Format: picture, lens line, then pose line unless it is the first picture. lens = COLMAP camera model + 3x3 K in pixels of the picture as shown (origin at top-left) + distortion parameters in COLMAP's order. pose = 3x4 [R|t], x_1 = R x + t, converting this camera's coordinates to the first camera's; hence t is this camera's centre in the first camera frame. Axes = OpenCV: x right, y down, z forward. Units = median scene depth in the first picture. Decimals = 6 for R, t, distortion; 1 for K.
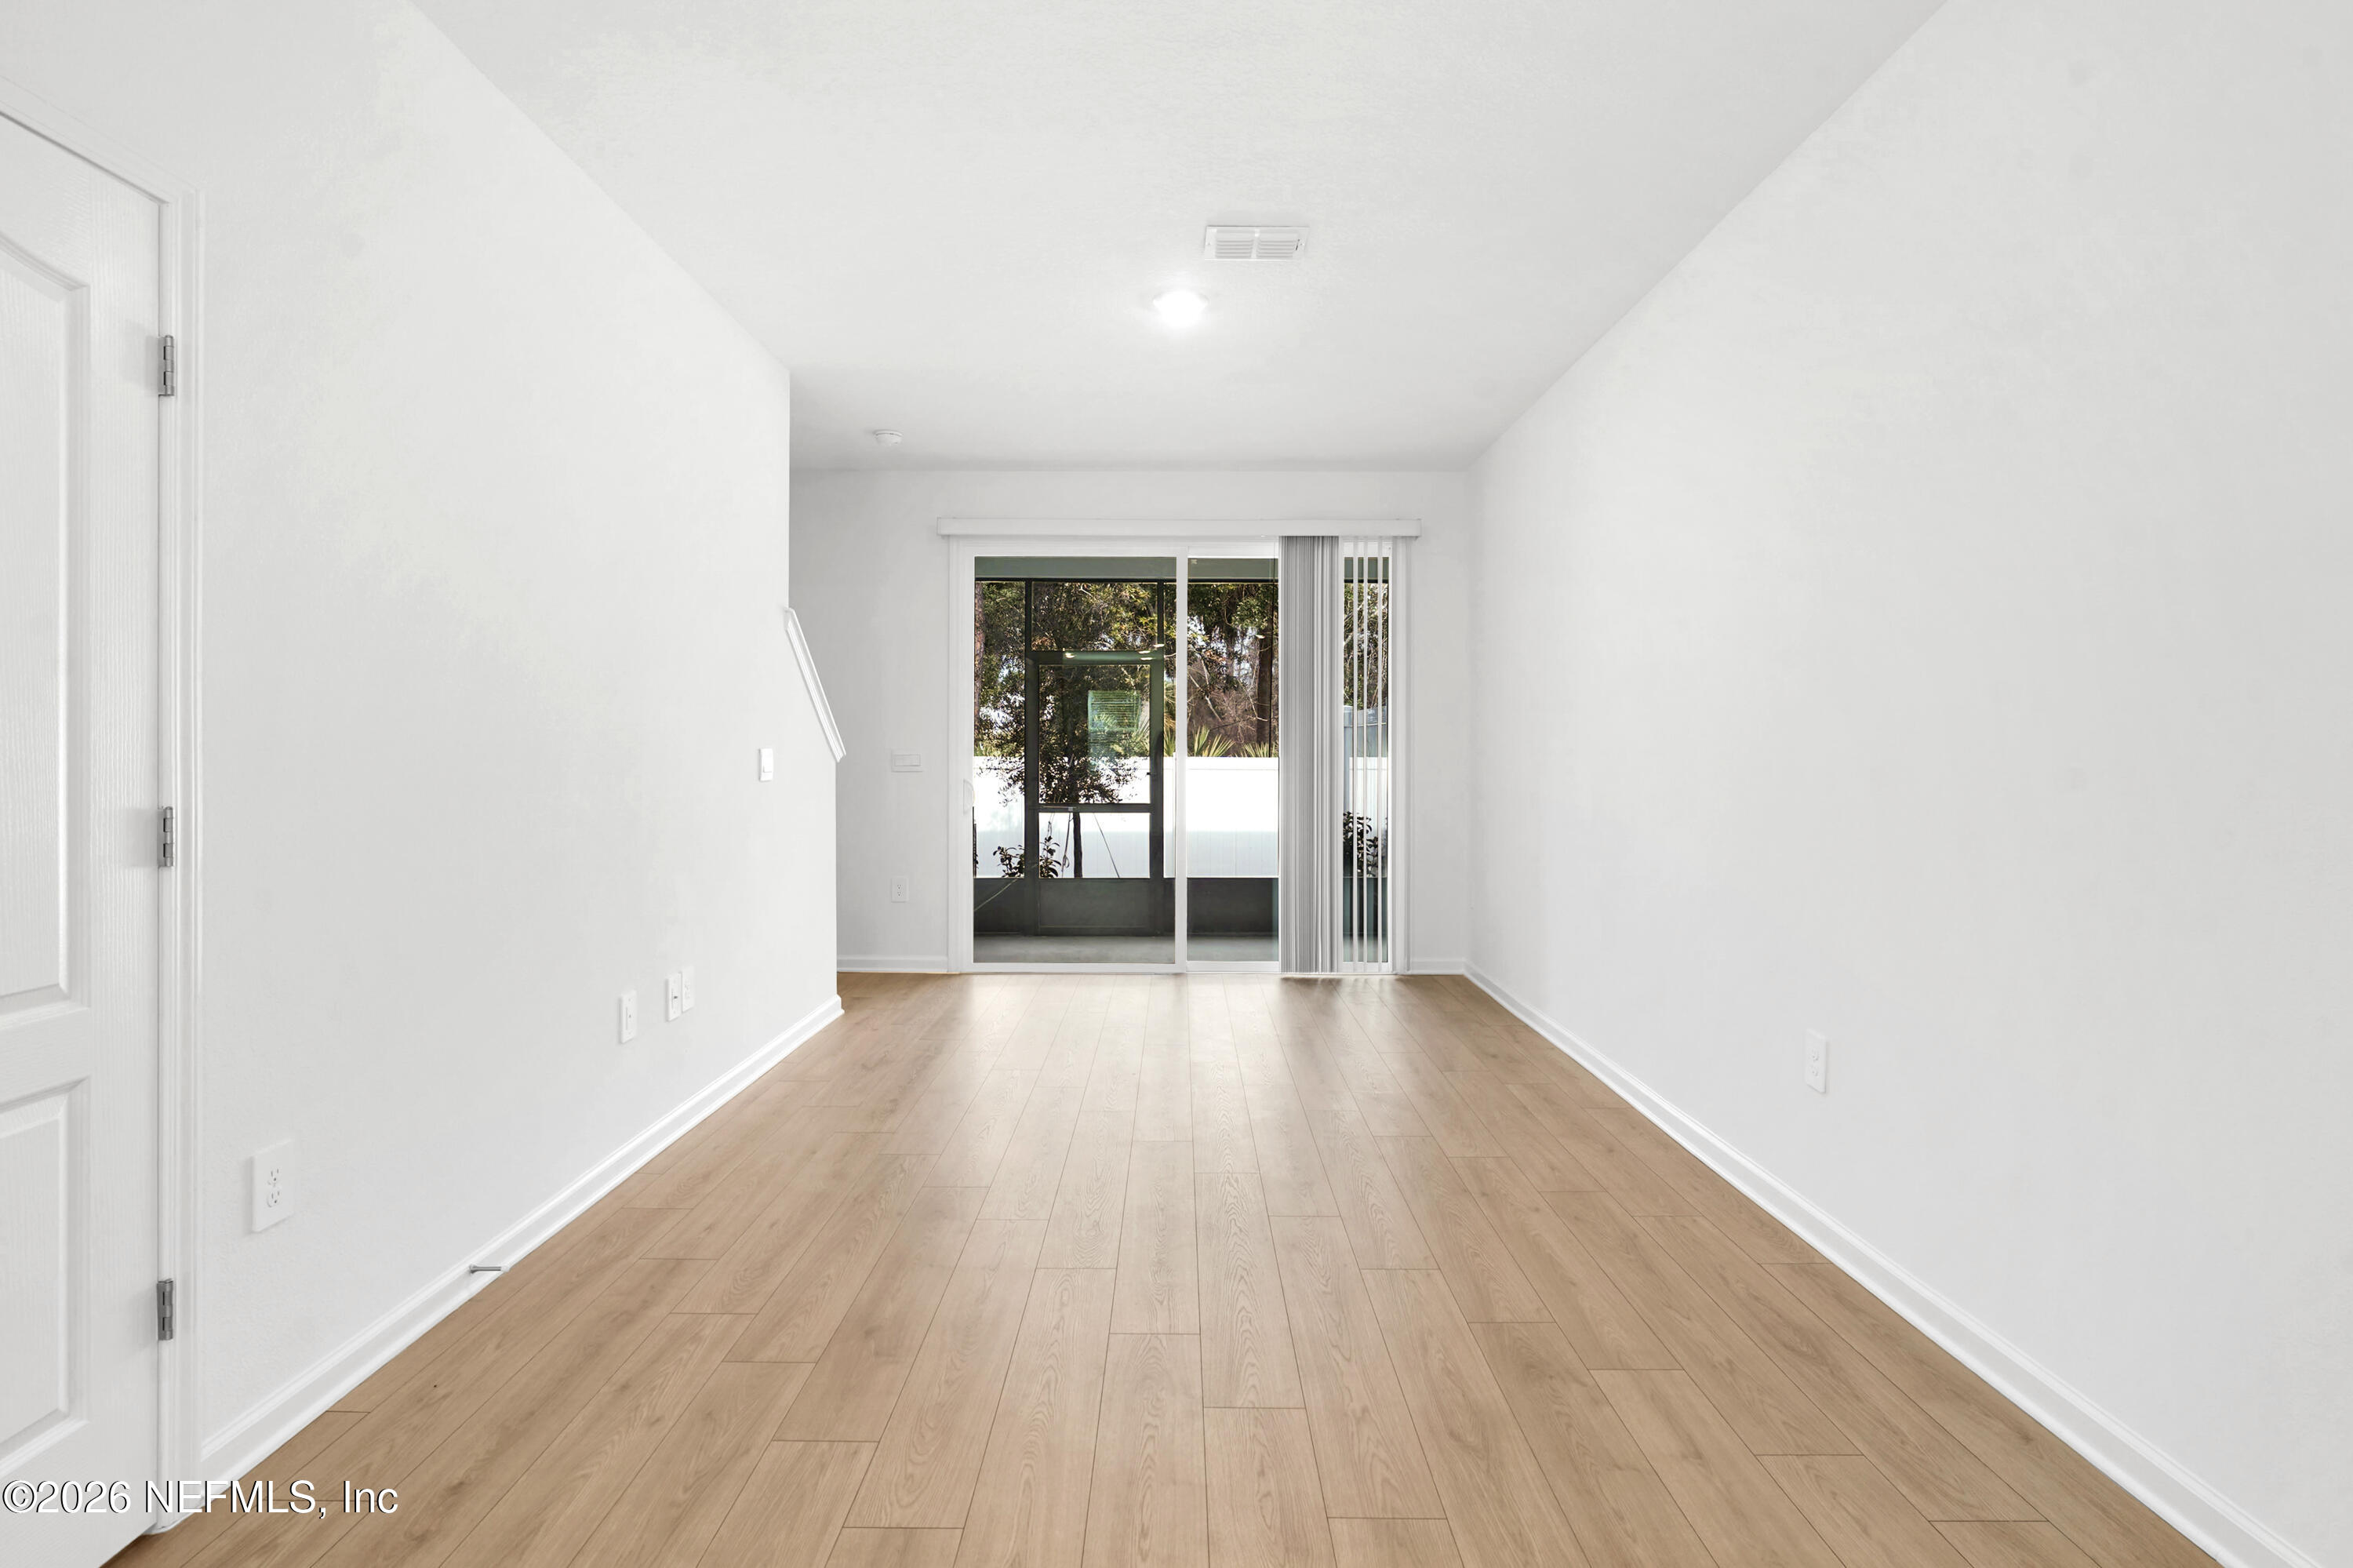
lens RADIAL K [[1172.9, 0, 1186.1], [0, 1172.9, 749.9], [0, 0, 1]] dist [-0.006269, 0.005450]
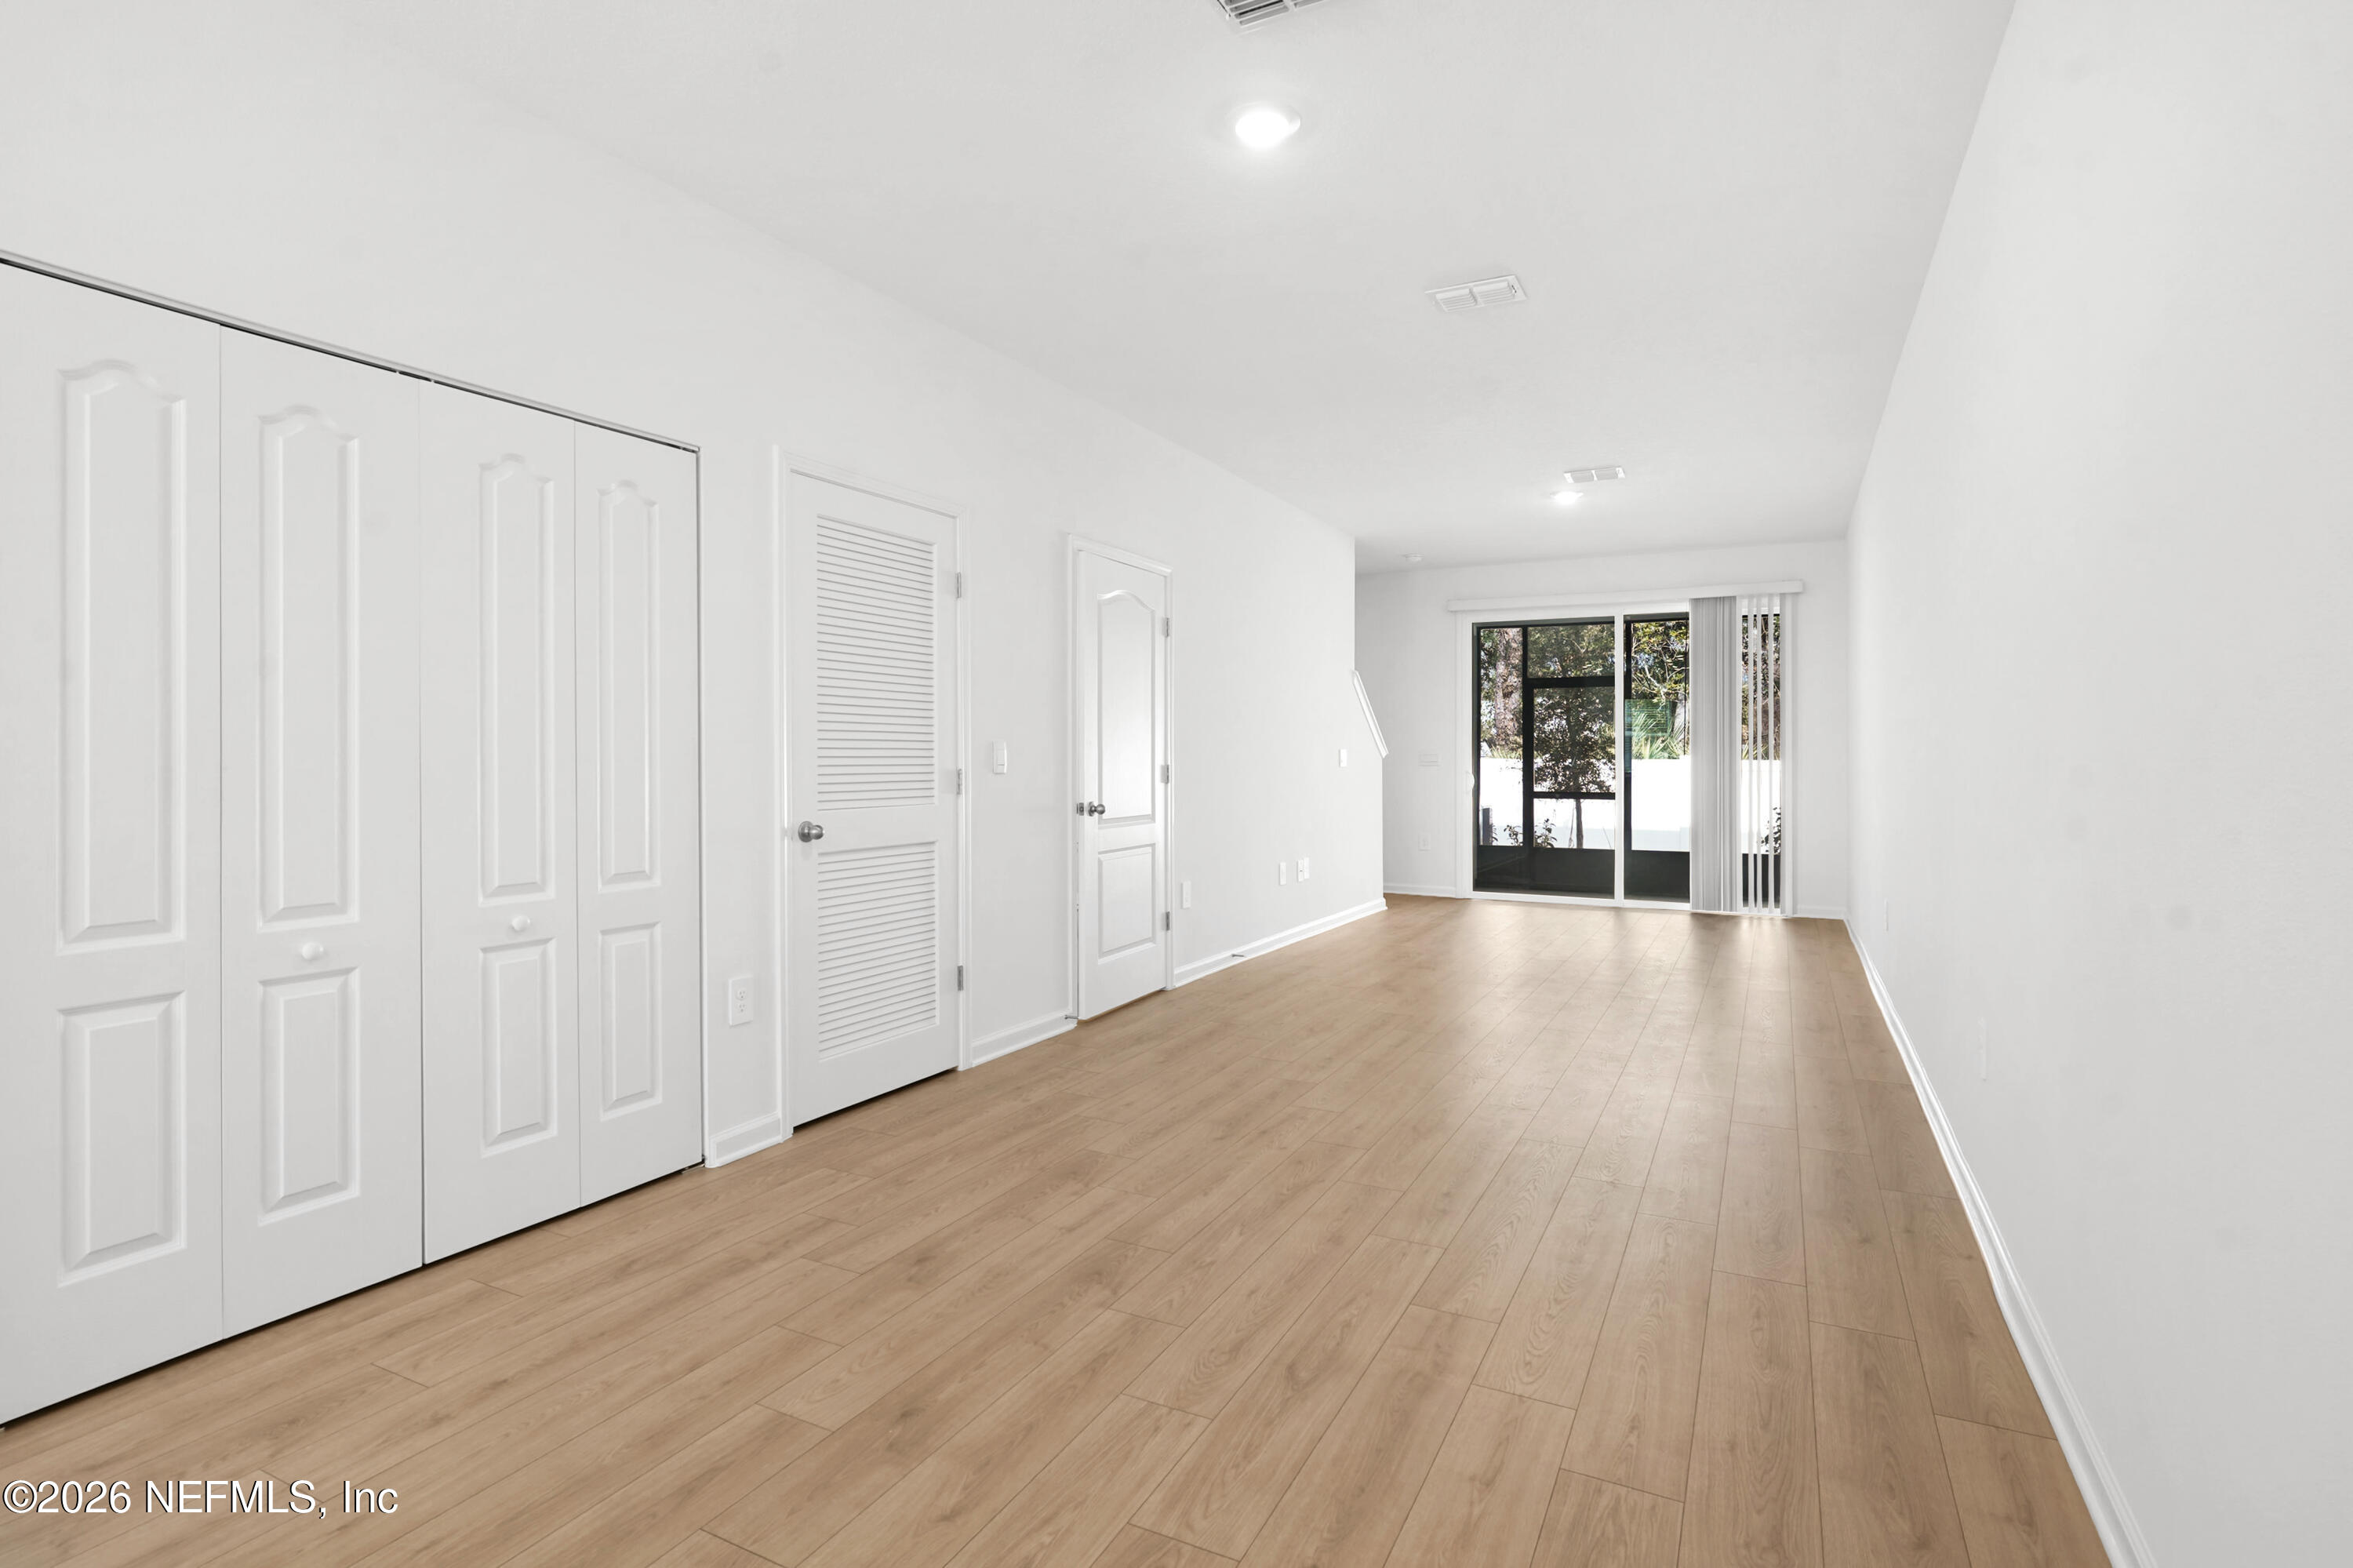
lens RADIAL K [[1172.9, 0, 1176.4], [0, 1172.9, 778.9], [0, 0, 1]] dist [-0.006269, 0.005450]
pose [[0.887569, 0.009688, -0.460572, 0.168439], [-0.000894, 0.999813, 0.019308, 0.006727], [0.460673, -0.016725, 0.887412, -0.491913]]
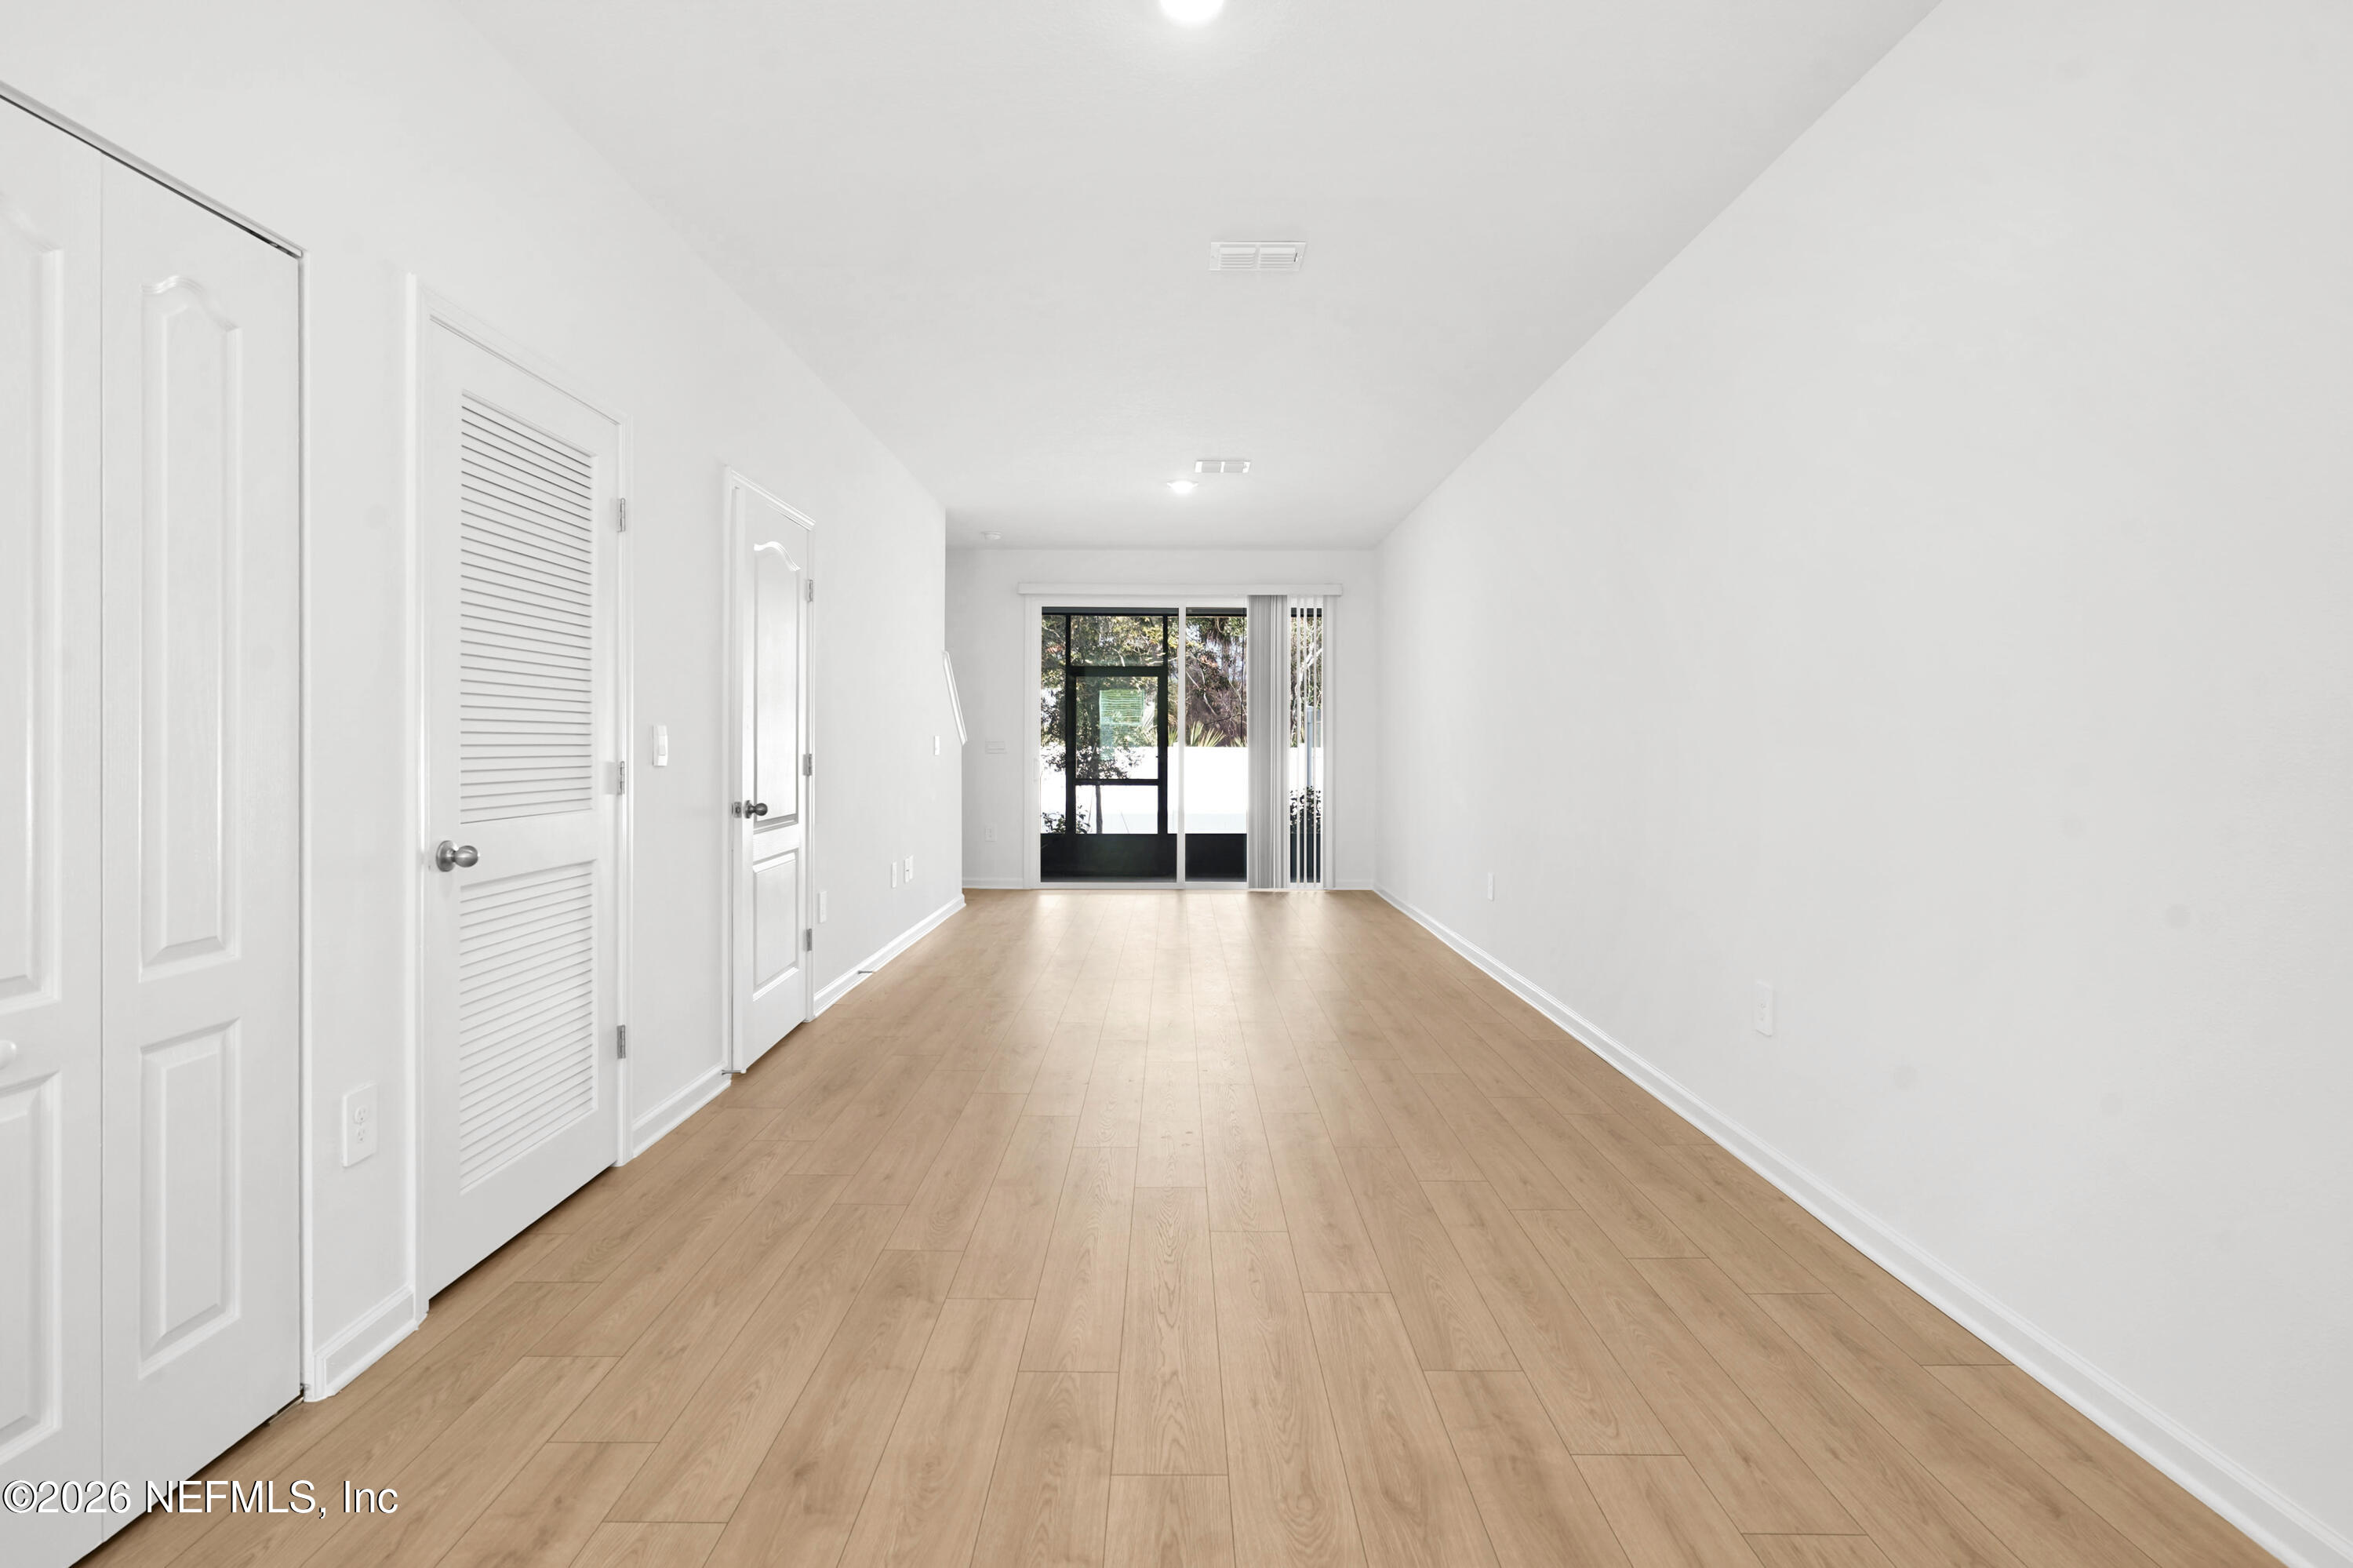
lens RADIAL K [[1172.9, 0, 1182.4], [0, 1172.9, 752.7], [0, 0, 1]] dist [-0.006269, 0.005450]
pose [[0.999999, 0.001662, -0.000474, -0.002016], [-0.001658, 0.999969, 0.007657, 0.006338], [0.000487, -0.007656, 0.999971, -0.454845]]
